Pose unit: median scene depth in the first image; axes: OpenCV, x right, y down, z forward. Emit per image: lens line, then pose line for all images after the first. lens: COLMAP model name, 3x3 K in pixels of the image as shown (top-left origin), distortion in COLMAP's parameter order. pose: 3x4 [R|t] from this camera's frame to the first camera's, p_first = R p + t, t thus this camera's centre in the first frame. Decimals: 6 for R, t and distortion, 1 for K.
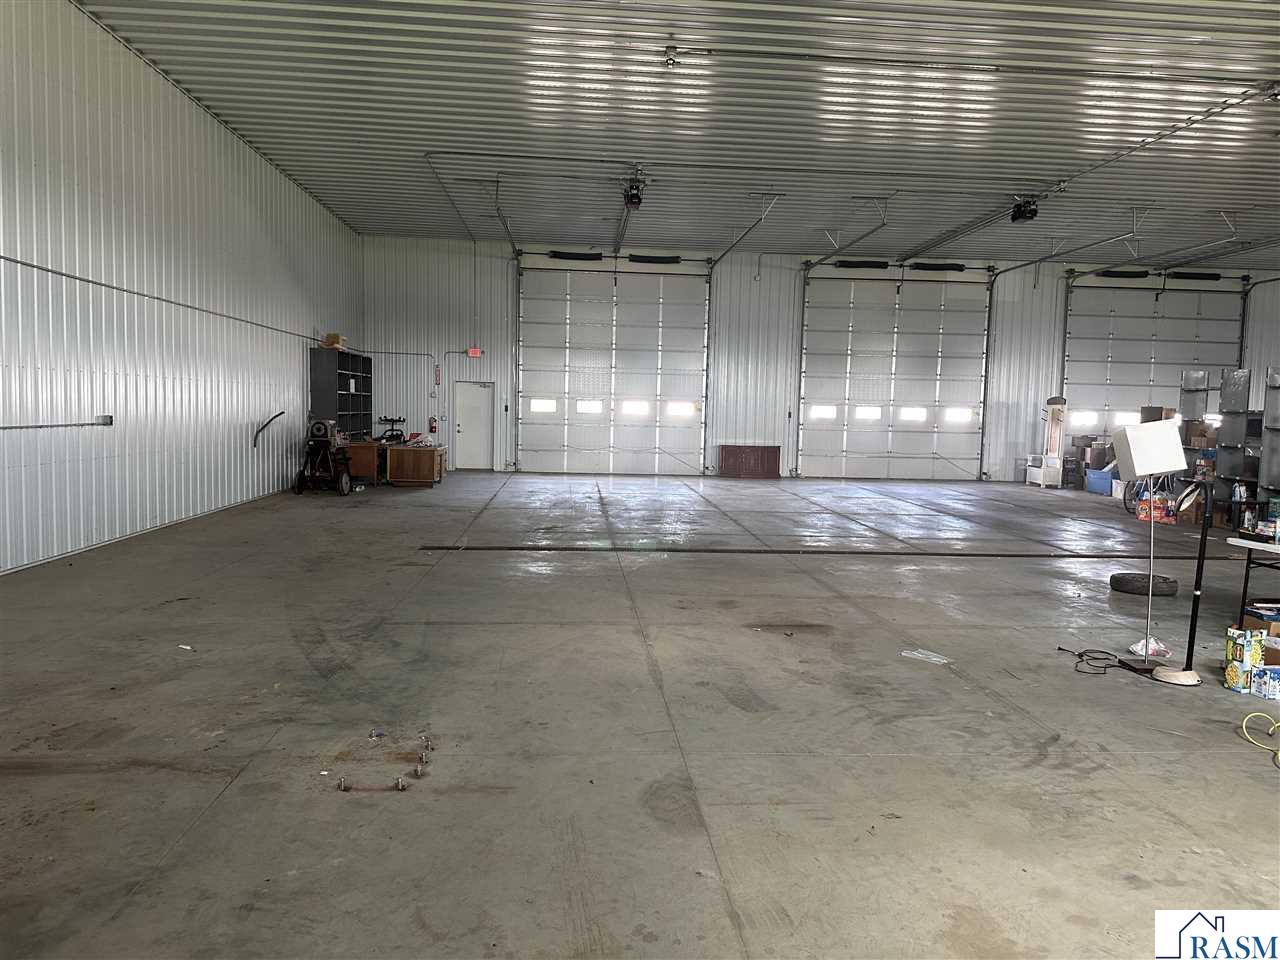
lens RADIAL K [[885.4, 0, 639.3], [0, 885.4, 475.3], [0, 0, 1]] dist [0.098143, -0.130926]
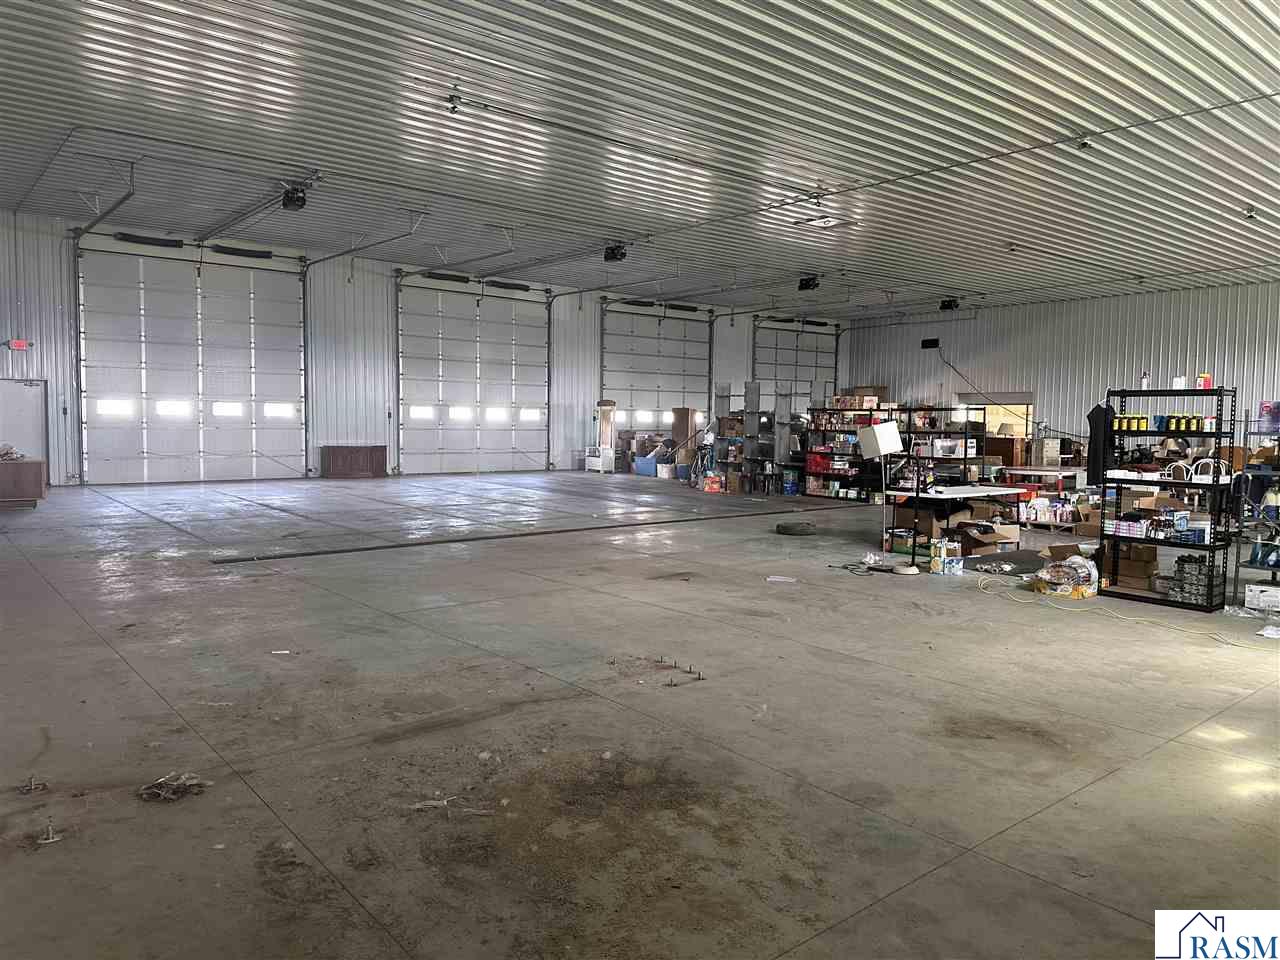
lens RADIAL K [[885.4, 0, 639.3], [0, 885.4, 475.3], [0, 0, 1]] dist [0.098143, -0.130926]
pose [[0.814412, -0.049873, 0.578140, -0.205270], [0.047899, 0.998678, 0.018676, -0.003329], [-0.578307, 0.012482, 0.815724, -0.024866]]
